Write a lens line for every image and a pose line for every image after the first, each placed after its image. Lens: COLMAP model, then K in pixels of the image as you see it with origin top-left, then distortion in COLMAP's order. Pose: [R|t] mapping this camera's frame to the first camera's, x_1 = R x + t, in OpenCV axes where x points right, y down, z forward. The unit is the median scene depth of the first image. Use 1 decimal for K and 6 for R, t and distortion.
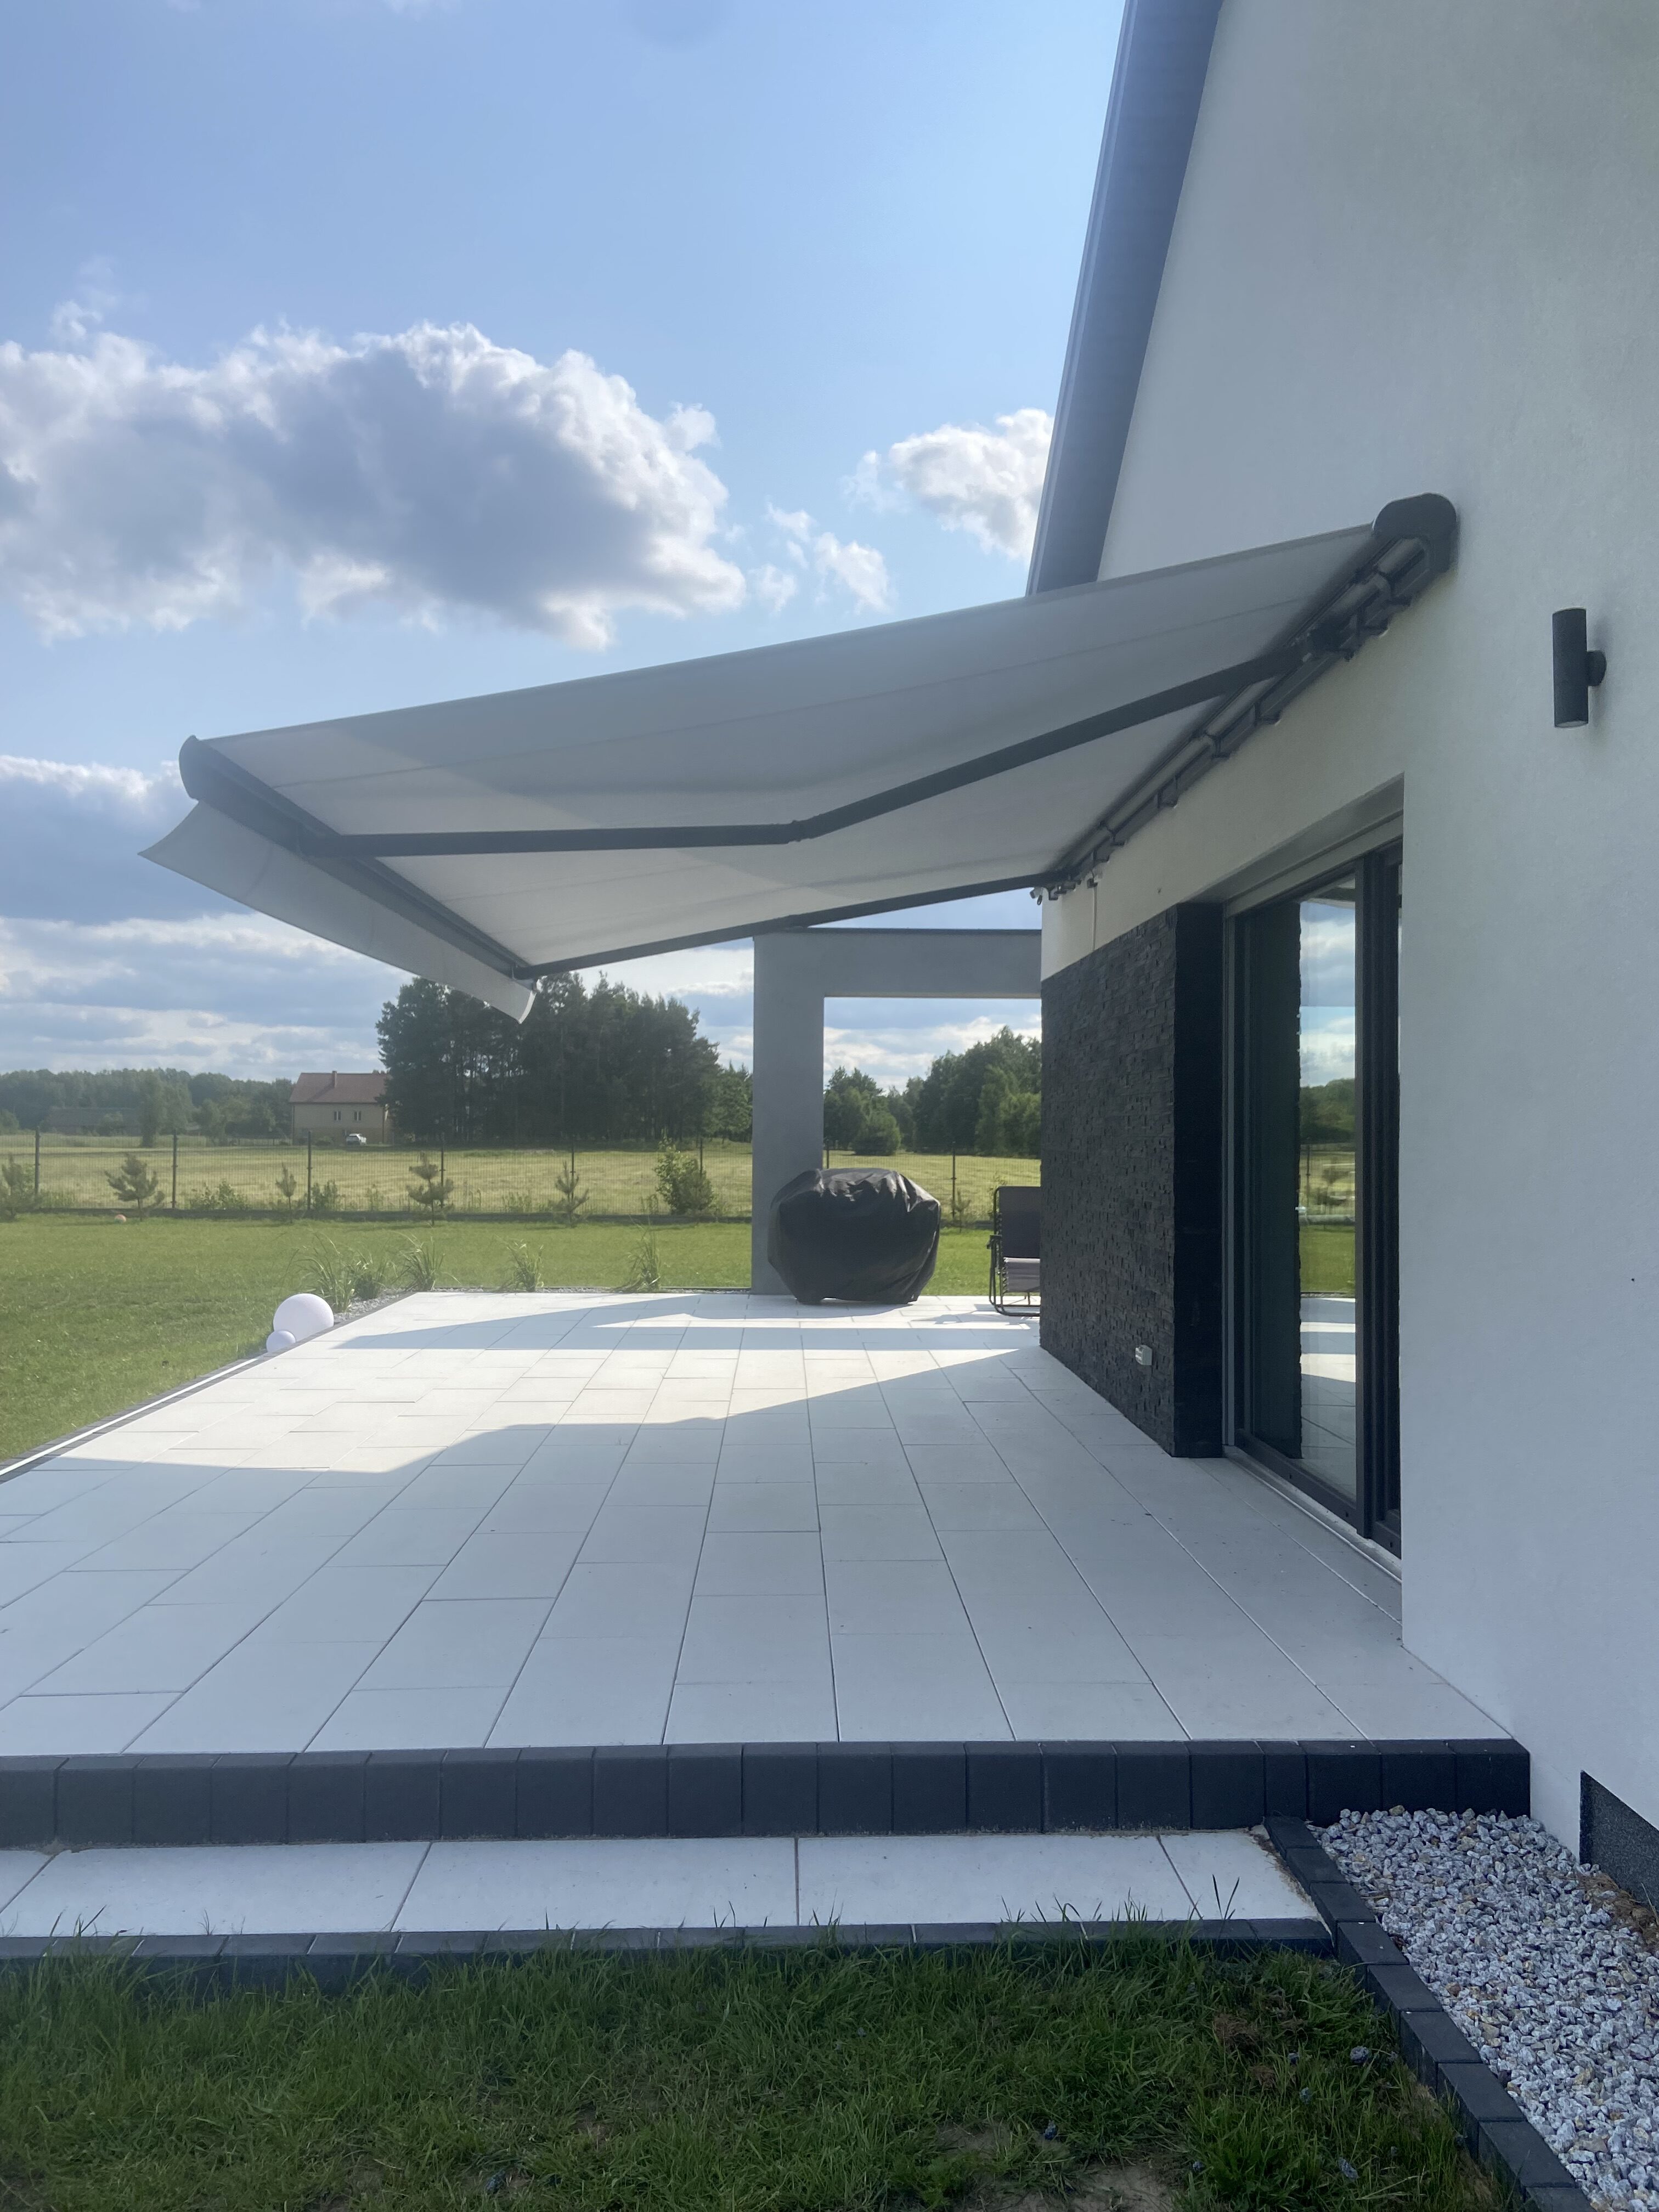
lens RADIAL K [[1672.6, 0, 829.5], [0, 1672.6, 1106.0], [0, 0, 1]] dist [0.062973, -0.000427]
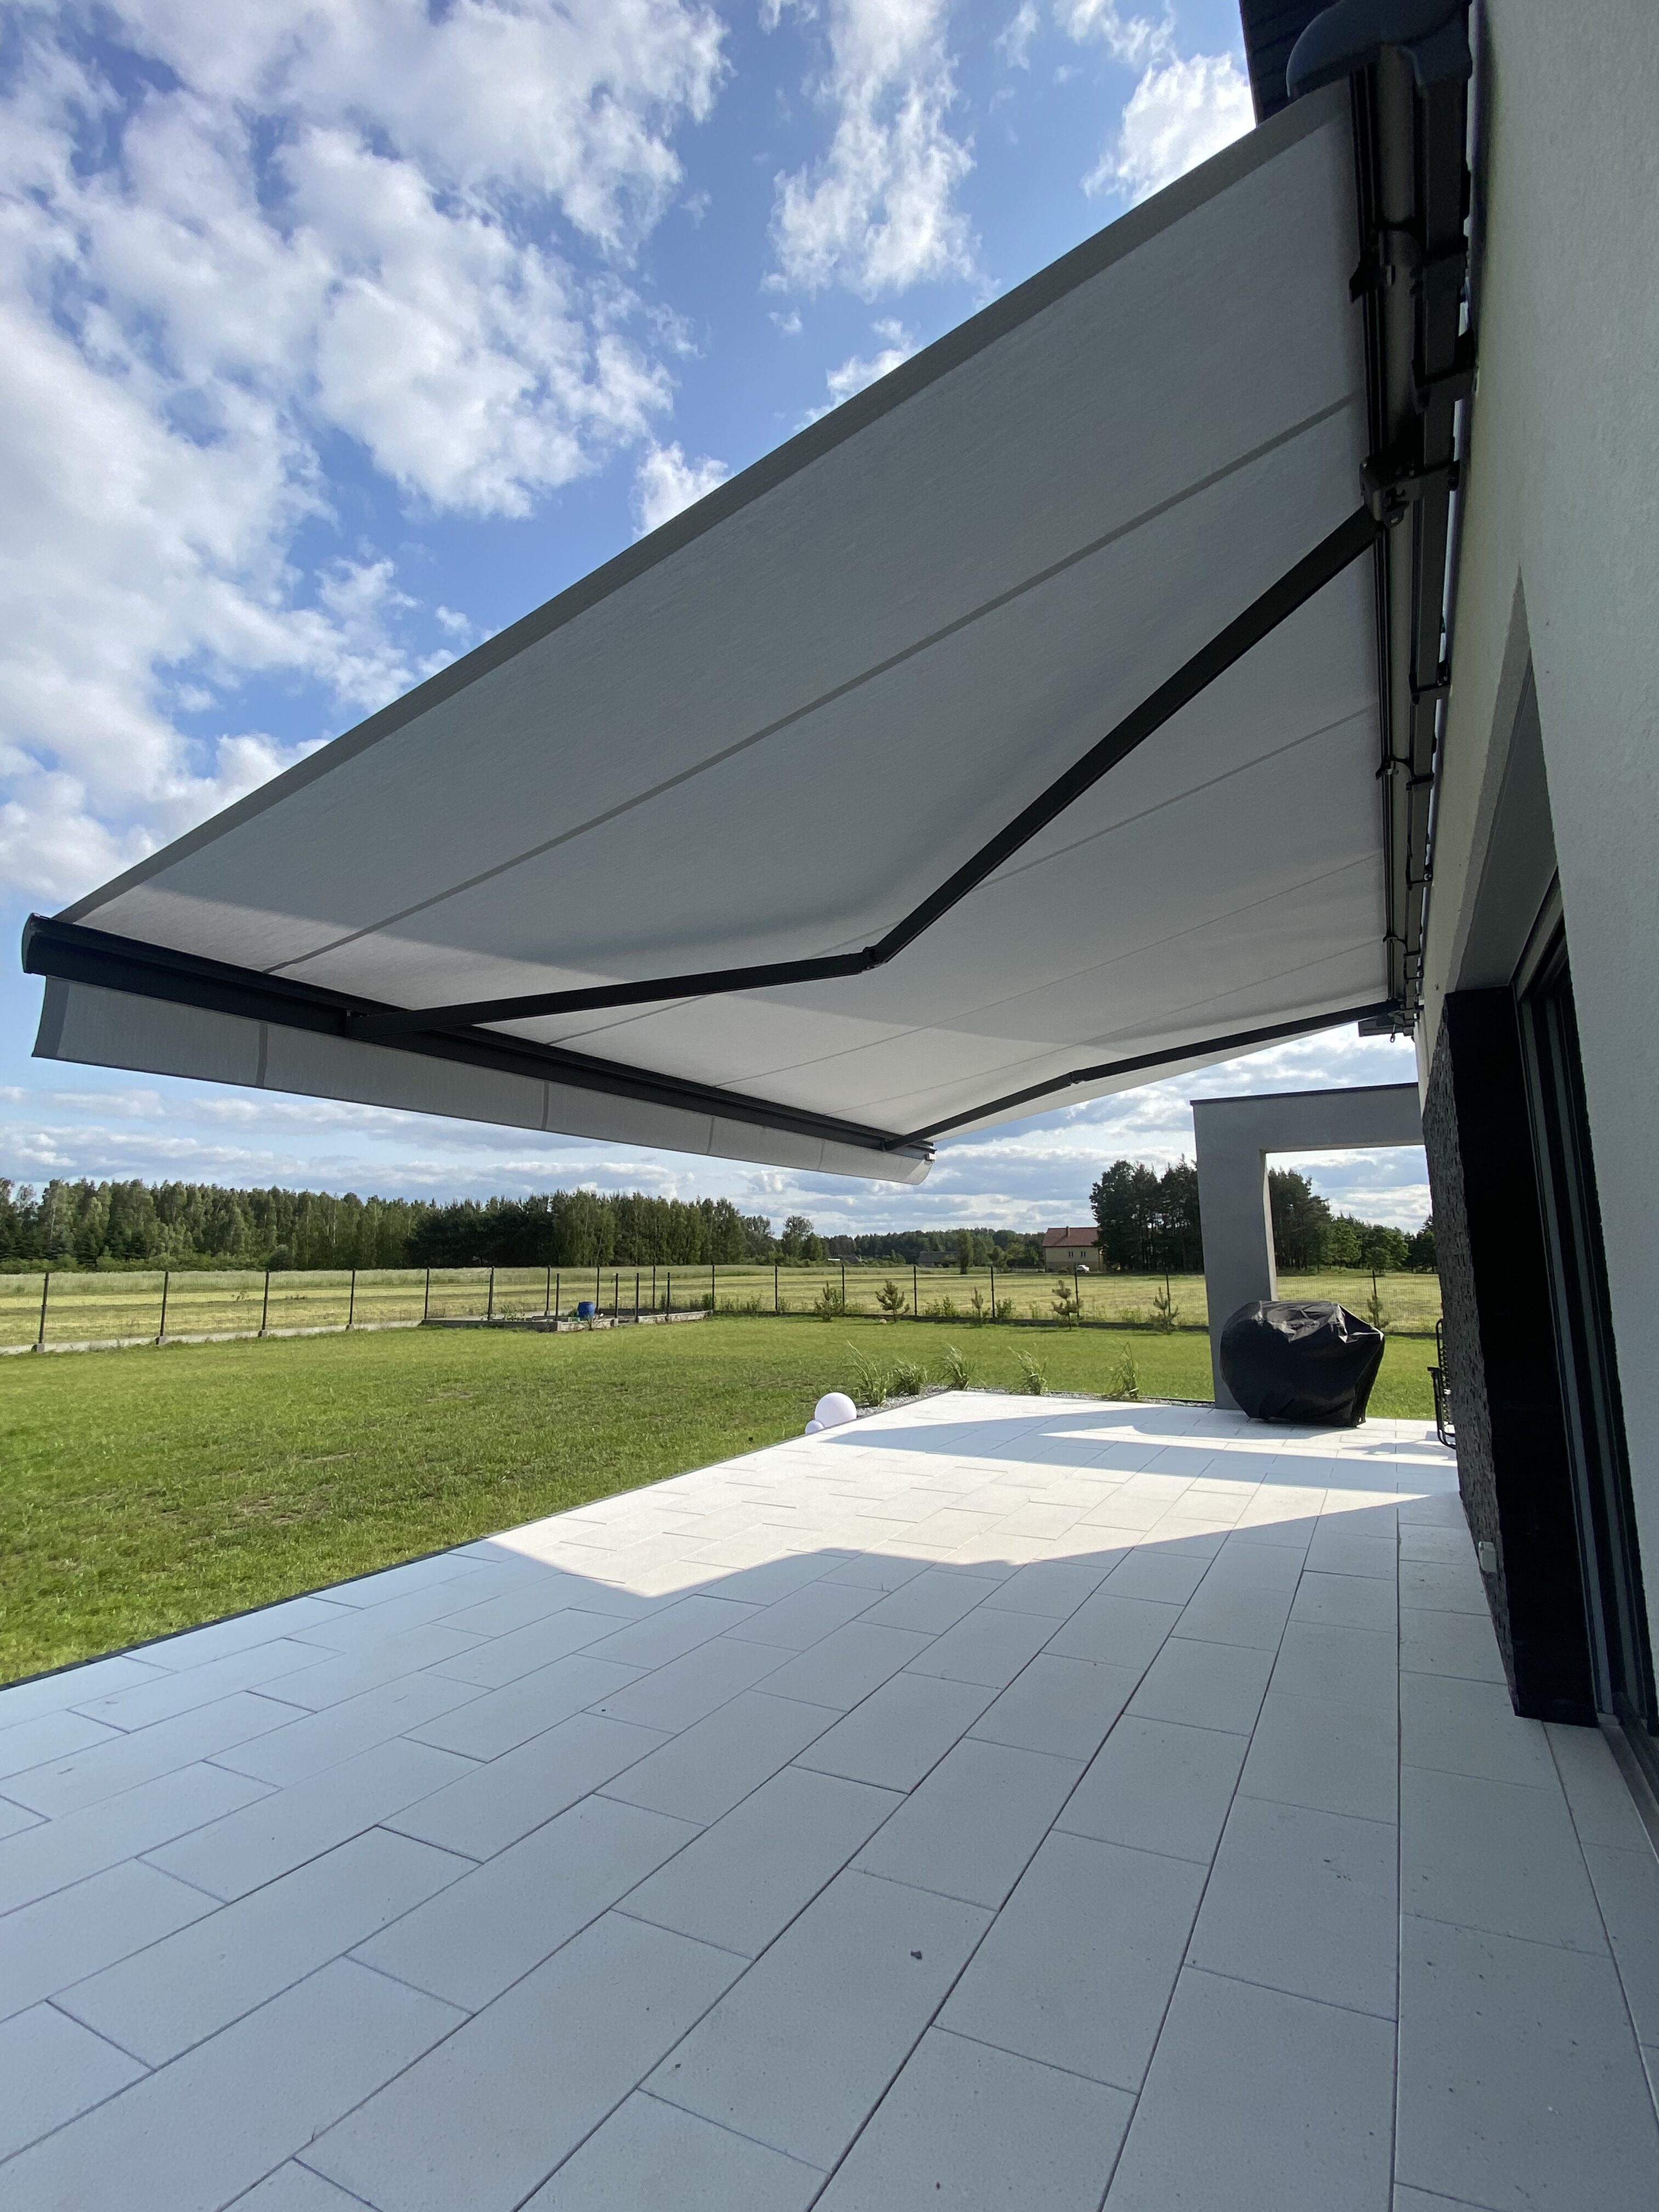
lens RADIAL K [[978.8, 0, 824.6], [0, 978.8, 1067.1], [0, 0, 1]] dist [0.002559, 0.000055]
pose [[0.845607, -0.114958, -0.521280, 0.056869], [0.018855, 0.982359, -0.186053, -0.000546], [0.533472, 0.147499, 0.832857, 0.126756]]
